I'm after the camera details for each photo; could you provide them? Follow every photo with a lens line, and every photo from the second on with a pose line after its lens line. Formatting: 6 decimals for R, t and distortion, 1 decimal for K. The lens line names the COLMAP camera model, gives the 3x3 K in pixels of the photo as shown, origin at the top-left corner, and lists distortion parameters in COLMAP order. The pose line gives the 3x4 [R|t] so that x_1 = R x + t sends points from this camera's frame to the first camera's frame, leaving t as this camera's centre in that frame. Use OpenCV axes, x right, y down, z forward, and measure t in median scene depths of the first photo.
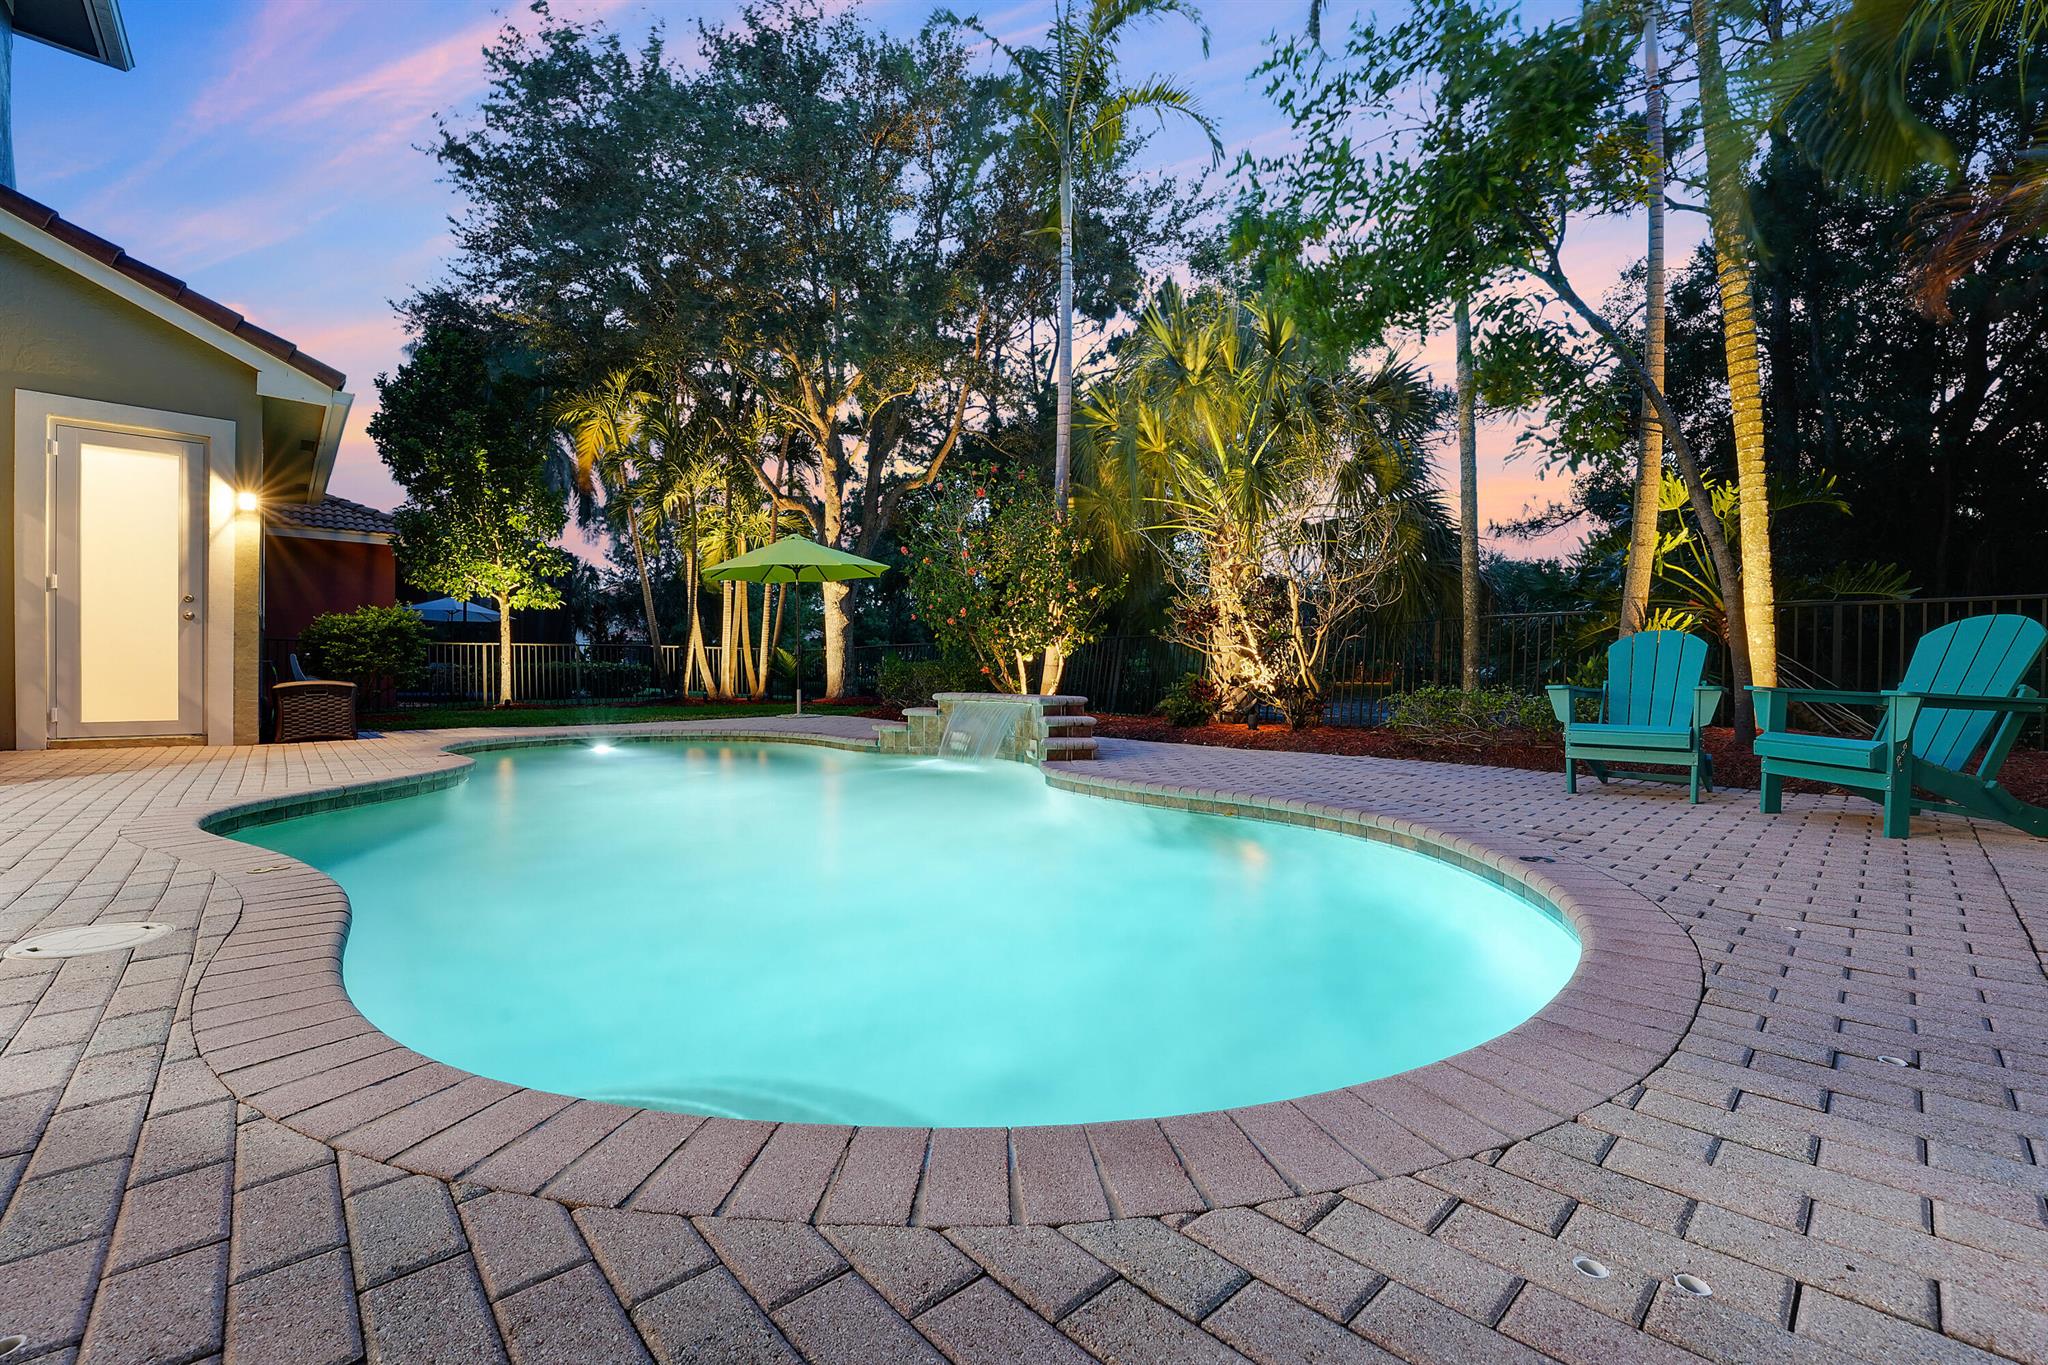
lens RADIAL K [[857.0, 0, 1024.0], [0, 857.0, 682.5], [0, 0, 1]] dist [-0.024844, 0.000342]
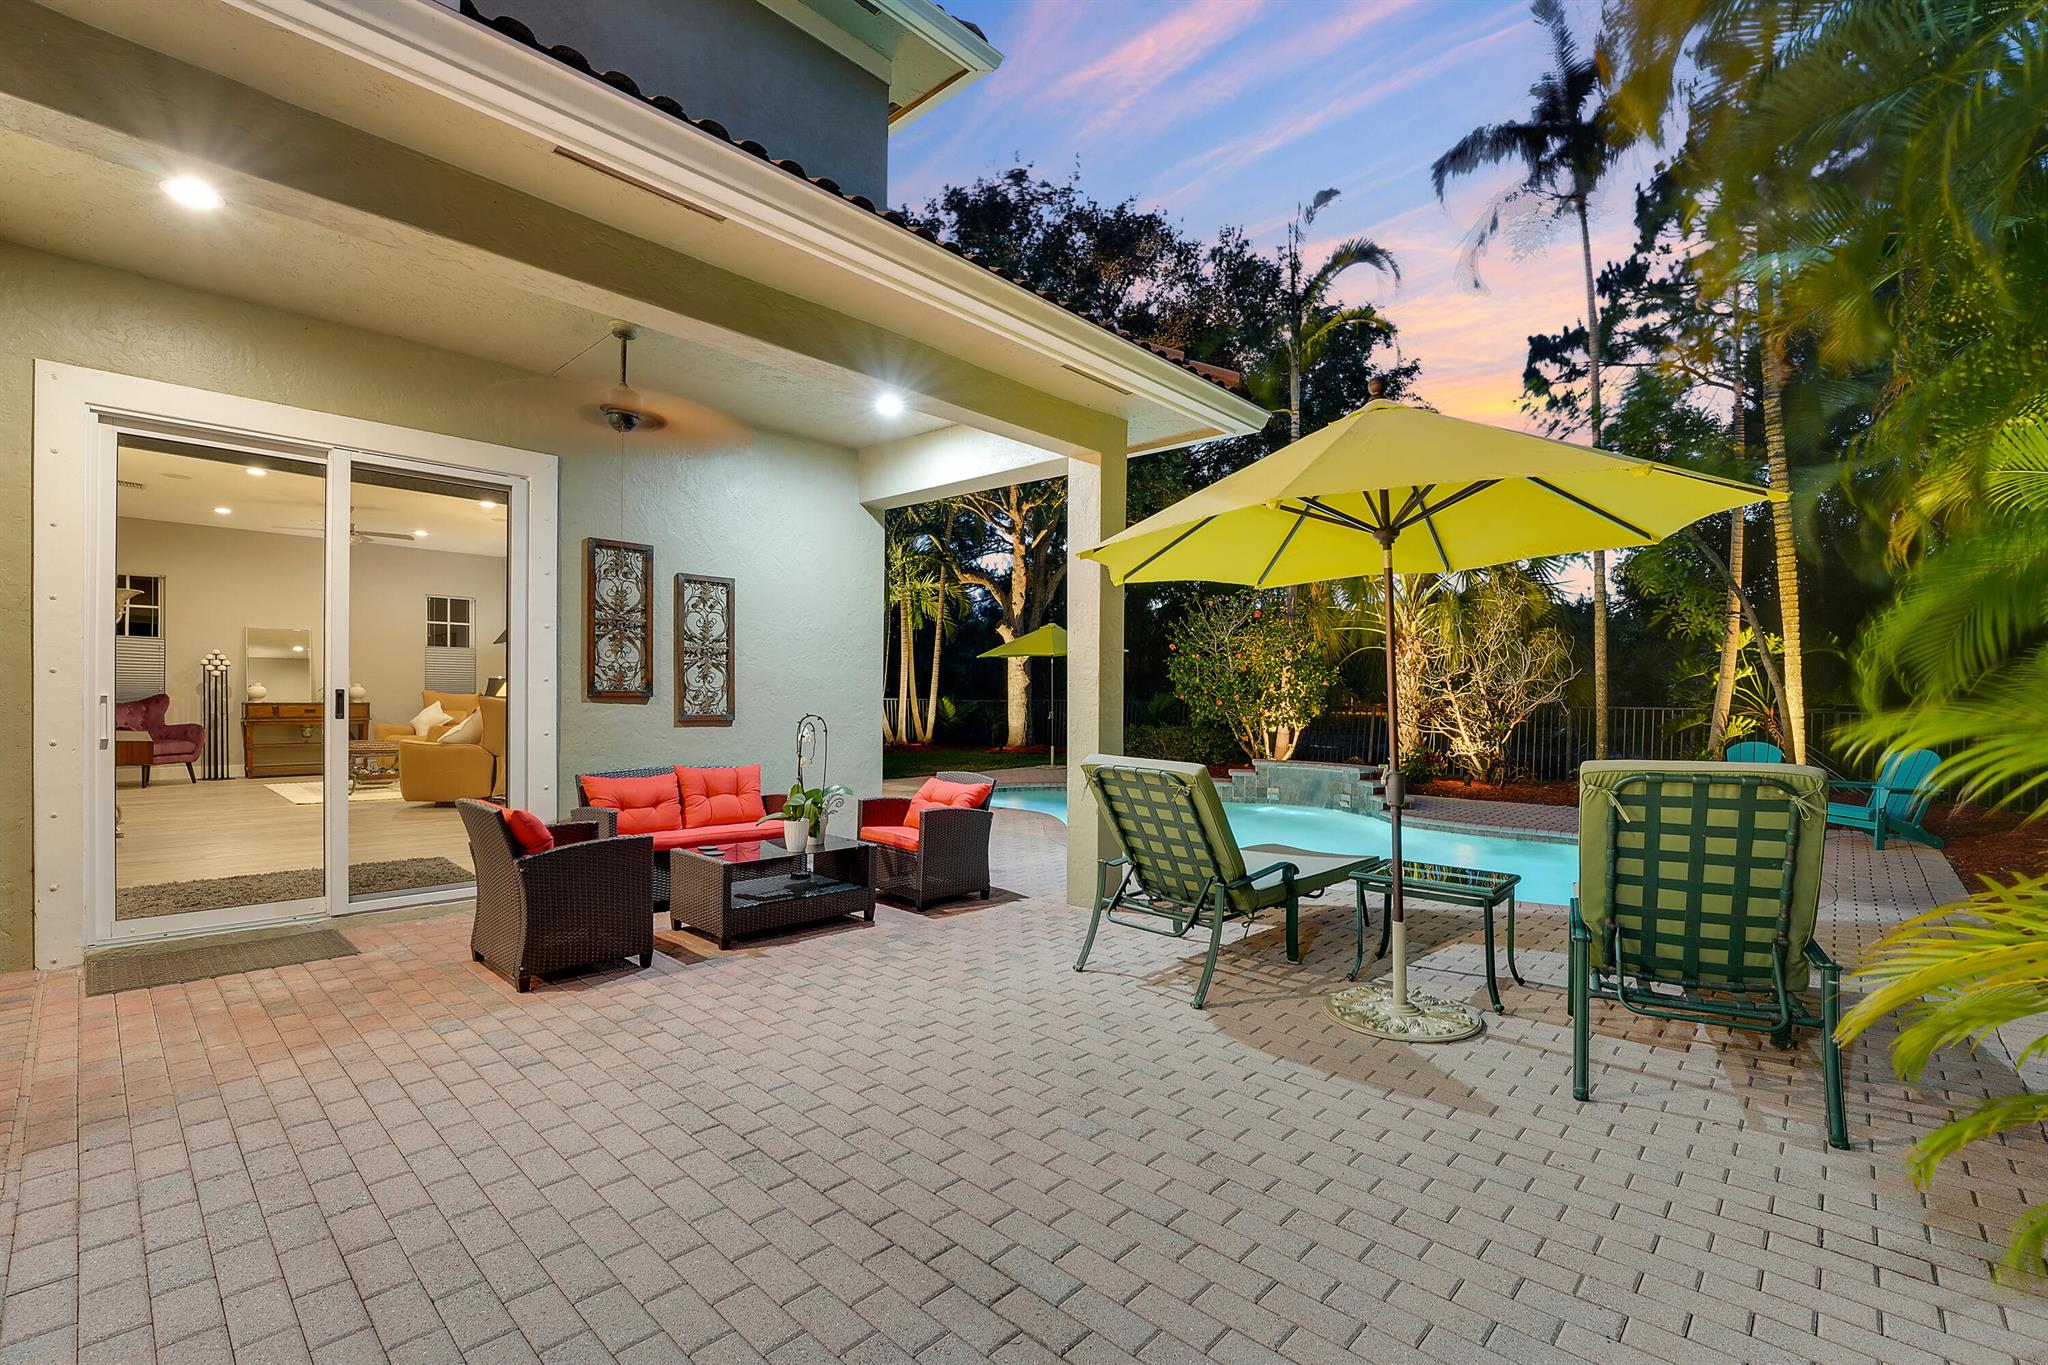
lens RADIAL K [[922.9, 0, 1023.0], [0, 922.9, 704.8], [0, 0, 1]] dist [-0.024295, 0.000013]
pose [[0.997583, 0.007854, 0.069037, -0.964839], [-0.007876, 0.999969, 0.000038, -0.127260], [-0.069034, -0.000582, 0.997614, -0.857670]]
